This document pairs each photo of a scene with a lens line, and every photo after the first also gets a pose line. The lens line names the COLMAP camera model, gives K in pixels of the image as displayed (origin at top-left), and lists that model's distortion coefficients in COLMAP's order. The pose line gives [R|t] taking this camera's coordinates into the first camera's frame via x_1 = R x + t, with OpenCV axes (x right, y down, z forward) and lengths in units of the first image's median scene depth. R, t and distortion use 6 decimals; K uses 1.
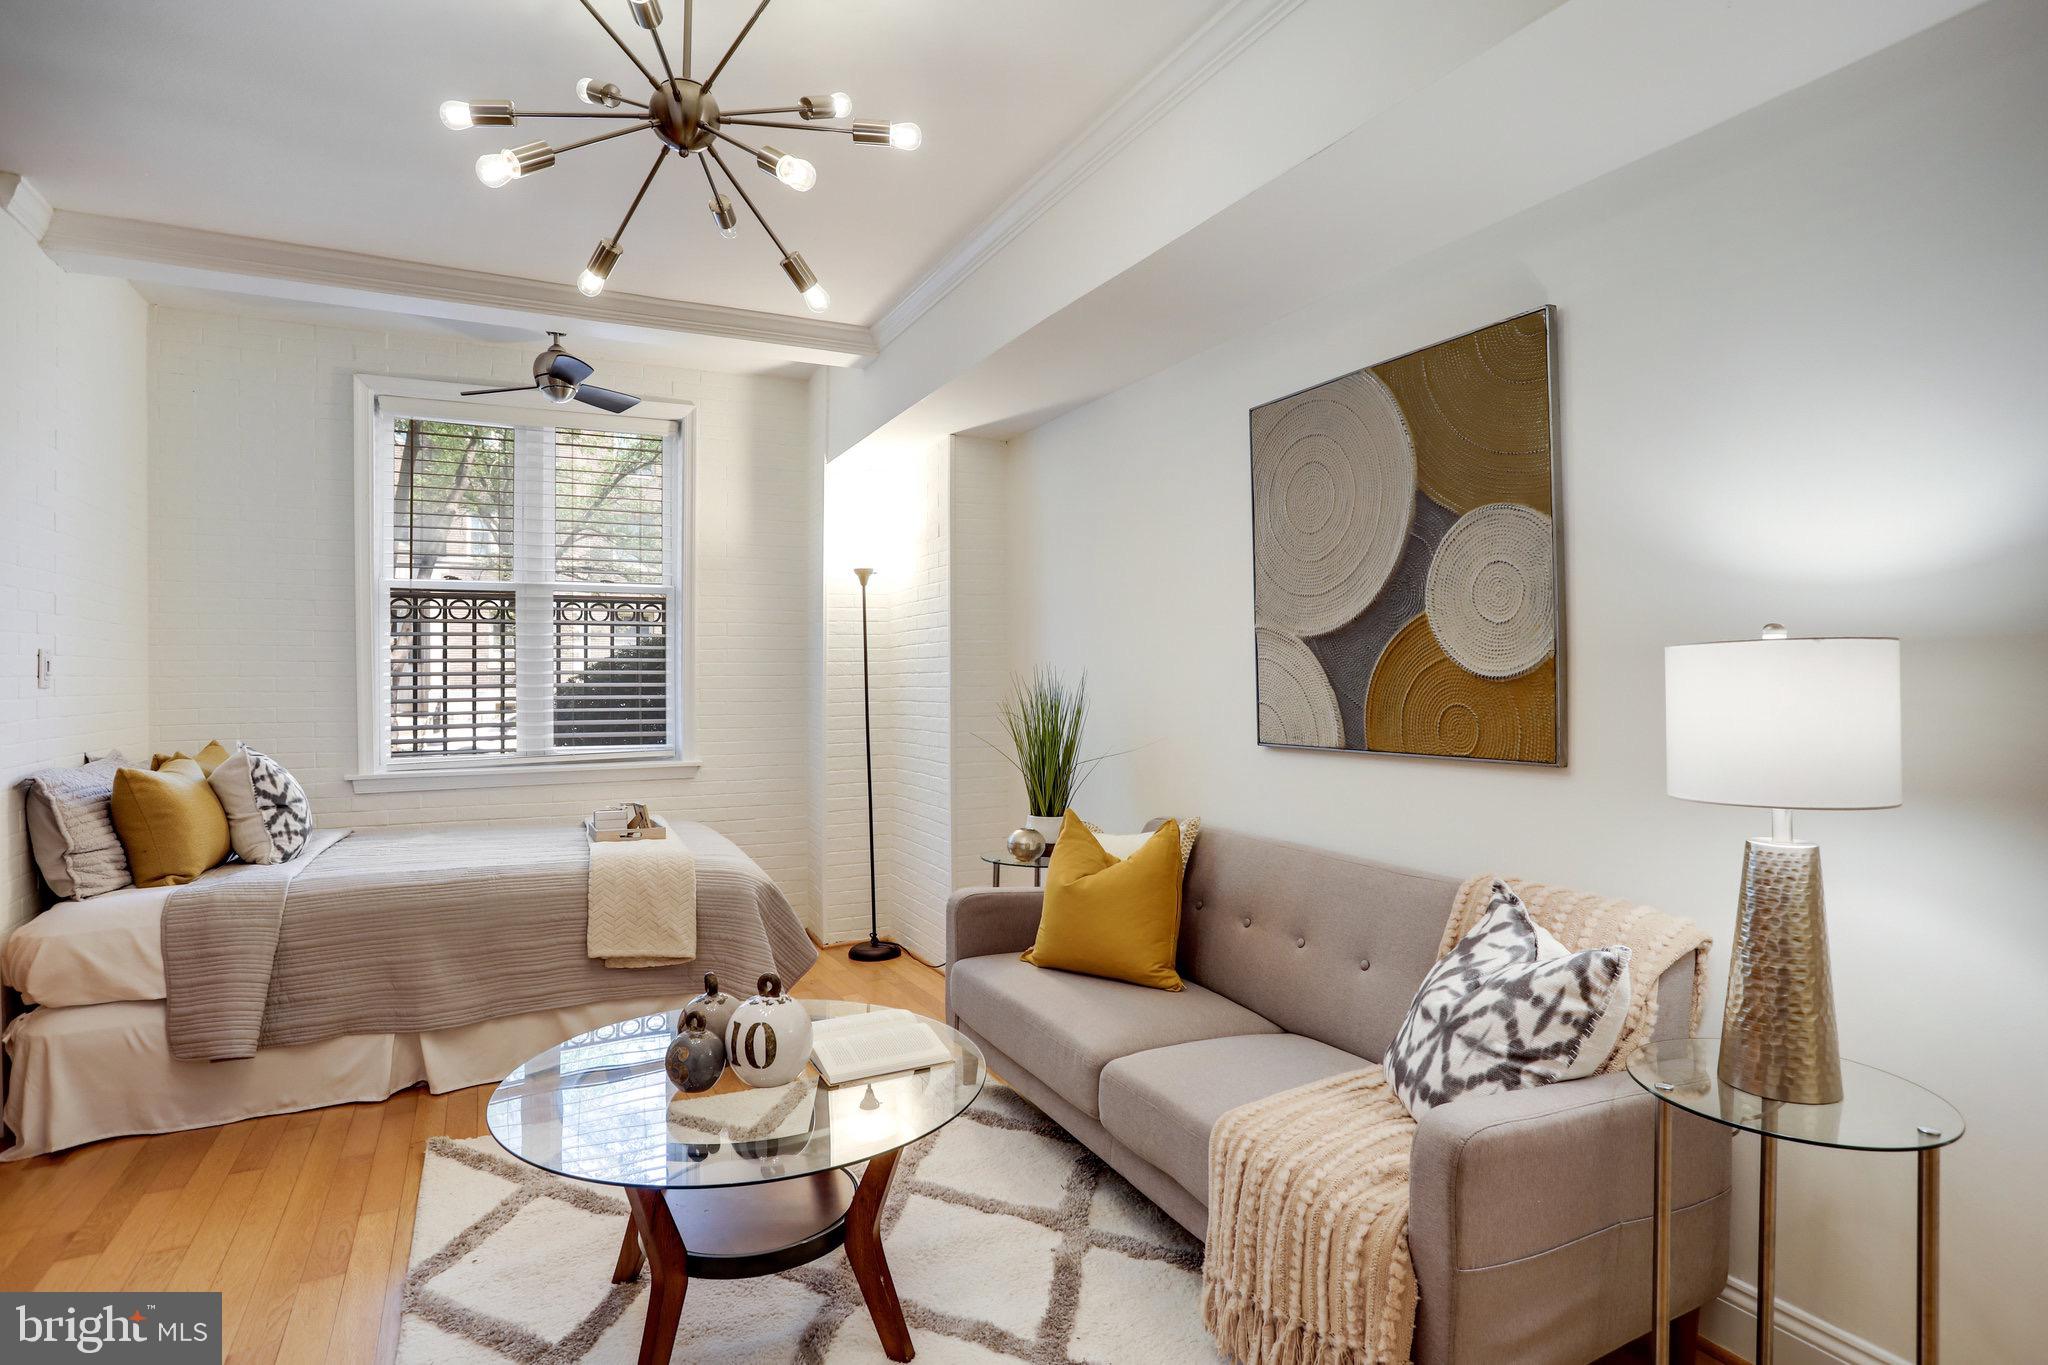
lens RADIAL K [[1046.1, 0, 1029.5], [0, 1046.1, 676.4], [0, 0, 1]] dist [-0.055022, 0.025415]
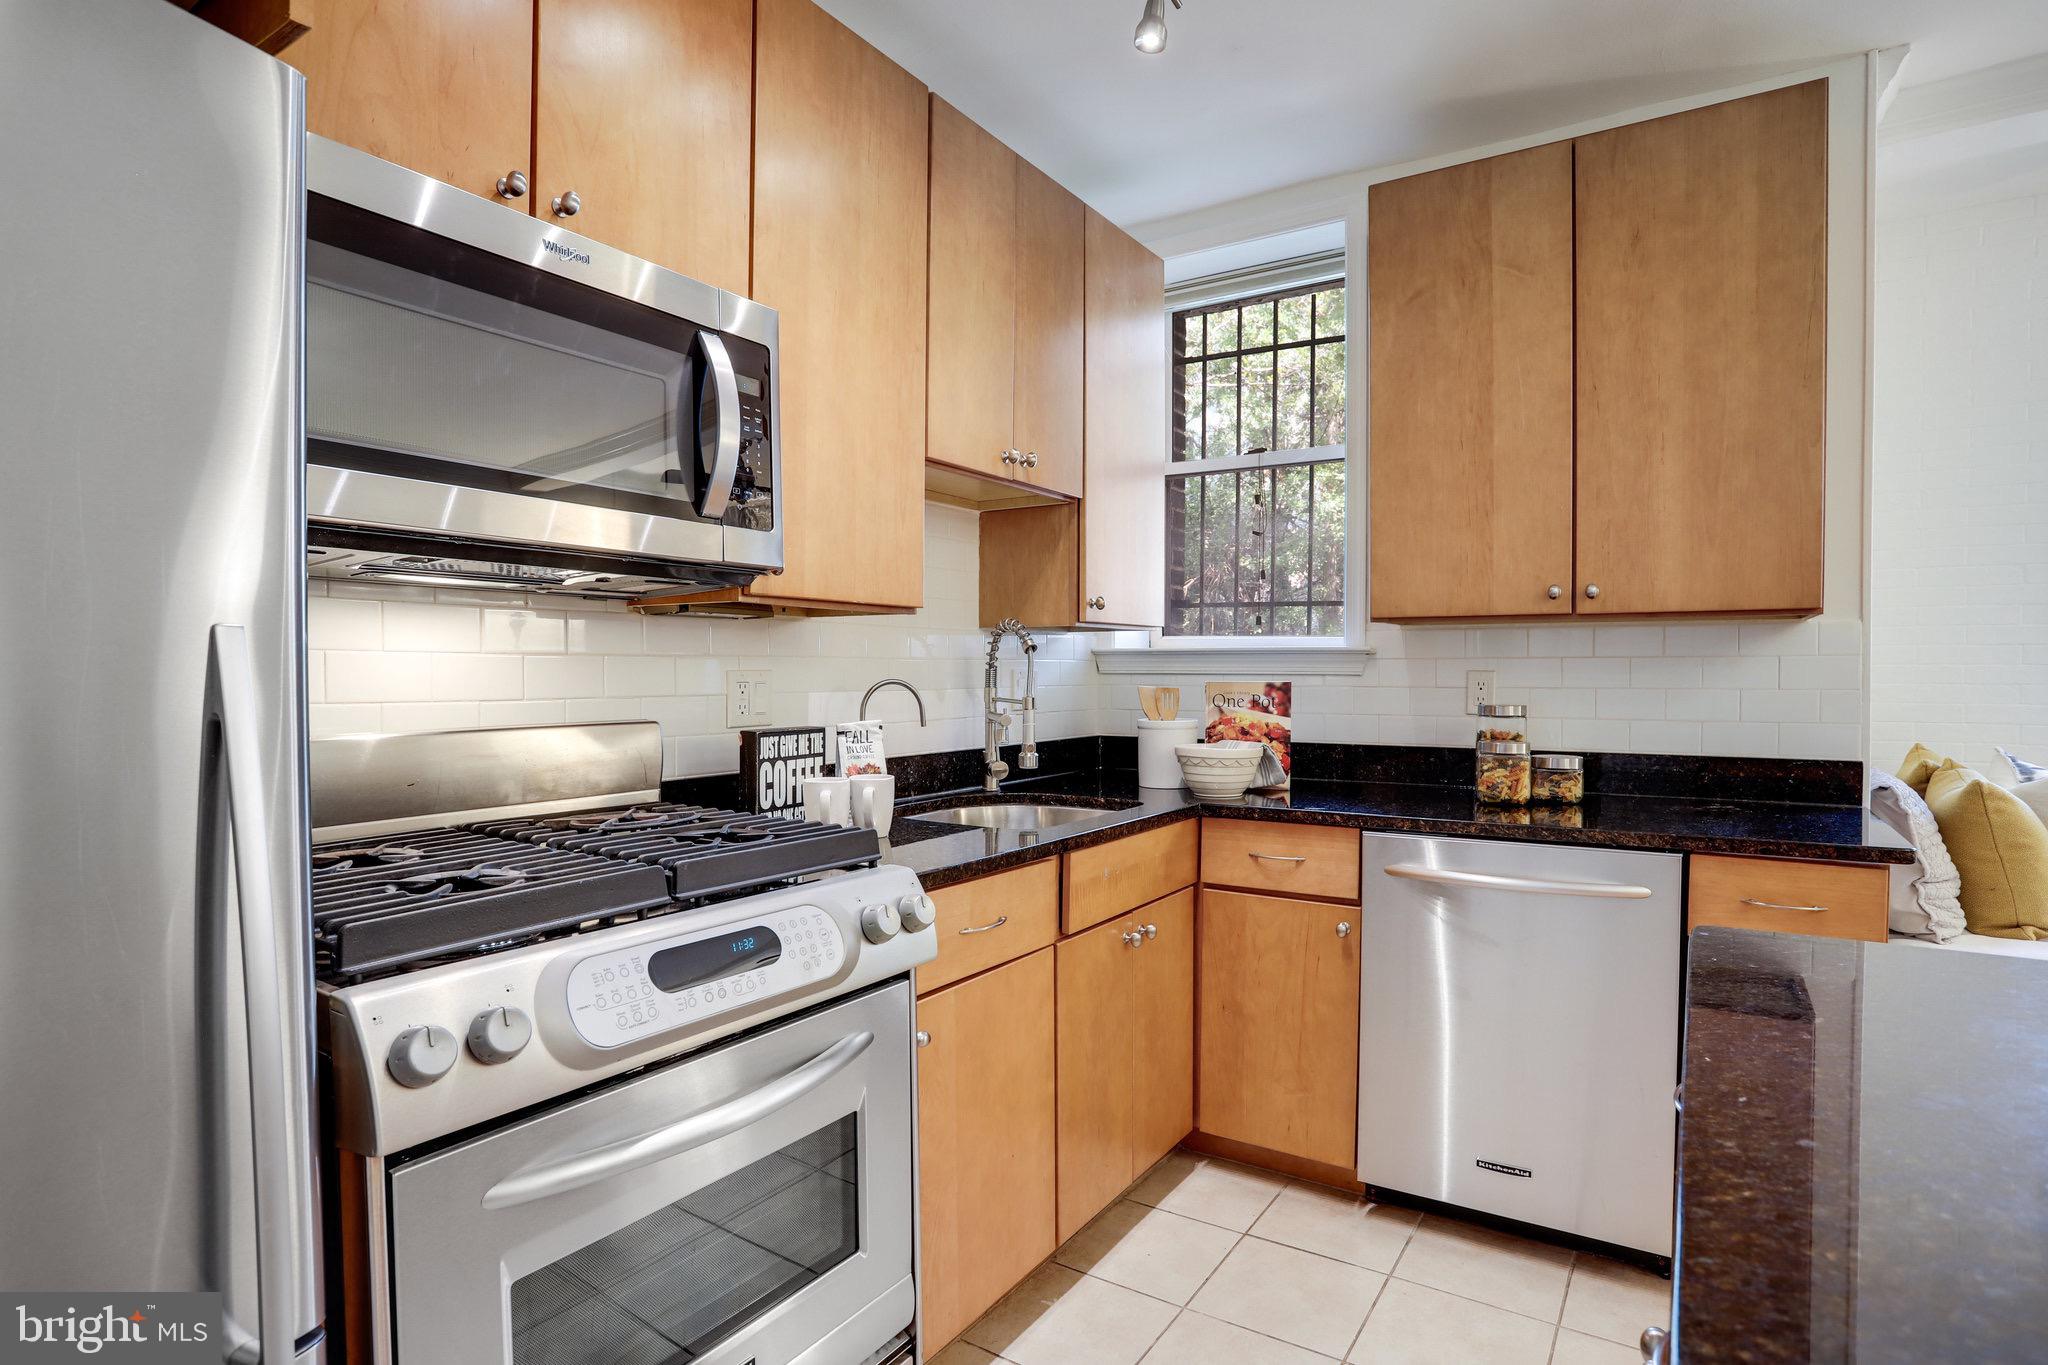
lens RADIAL K [[1046.7, 0, 1048.0], [0, 1046.7, 691.6], [0, 0, 1]] dist [-0.037857, 0.011053]
pose [[0.514245, 0.022033, -0.857360, -0.511863], [-0.003127, 0.999711, 0.023815, 0.004832], [0.857638, -0.009566, 0.514165, -0.014214]]
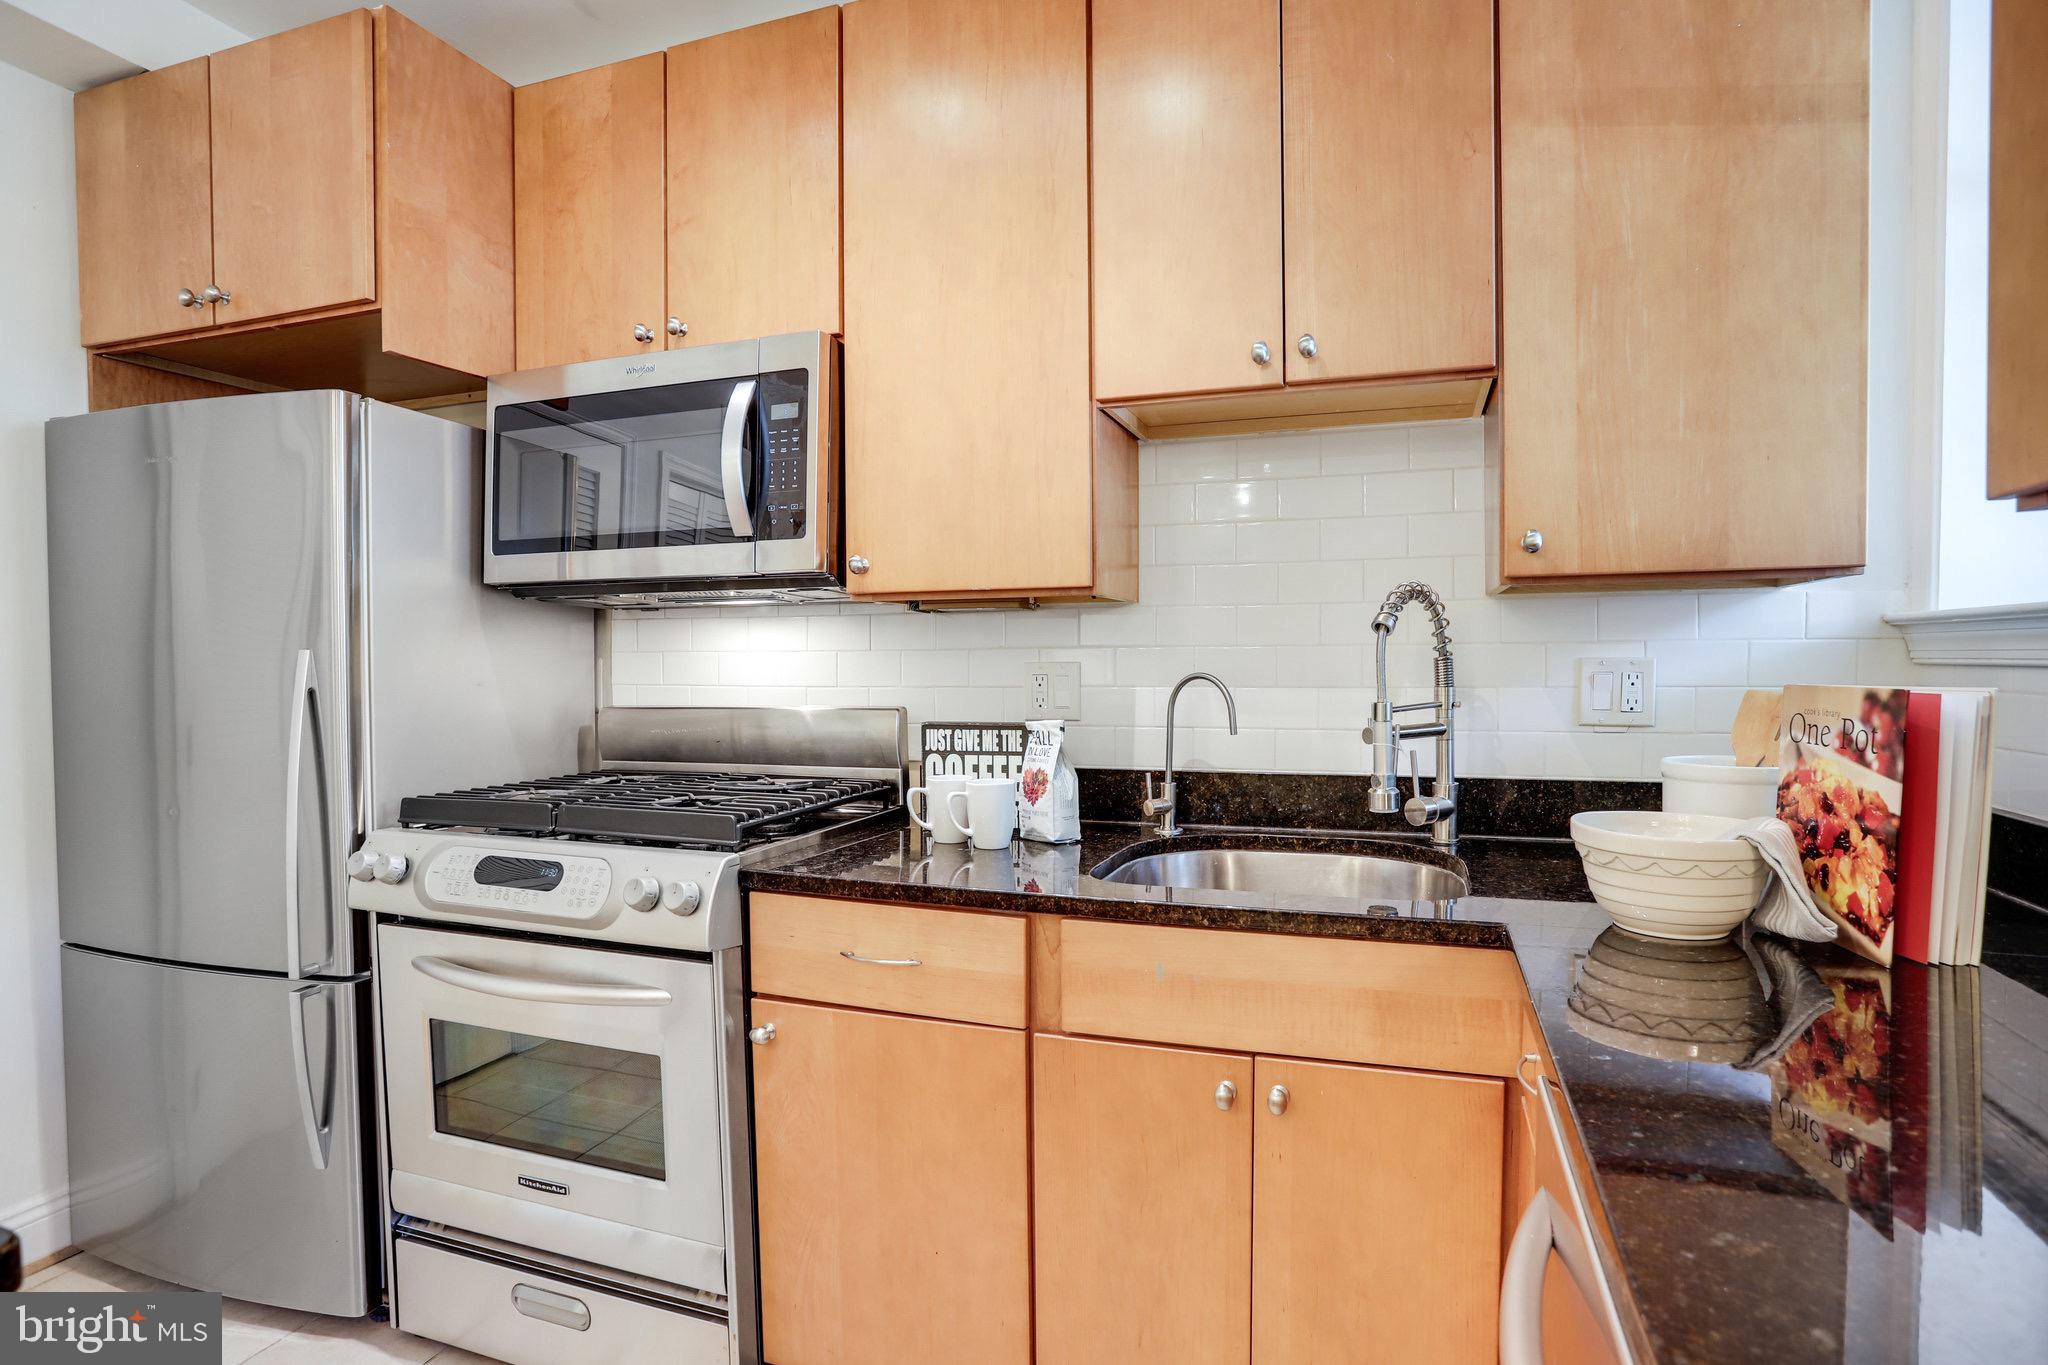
lens RADIAL K [[1046.1, 0, 1023.3], [0, 1046.1, 690.8], [0, 0, 1]] dist [-0.055022, 0.025415]
pose [[-0.721642, 0.030158, -0.691609, -0.708861], [0.010377, 0.999410, 0.032752, 0.003828], [0.692189, 0.016458, -0.721529, 0.588904]]
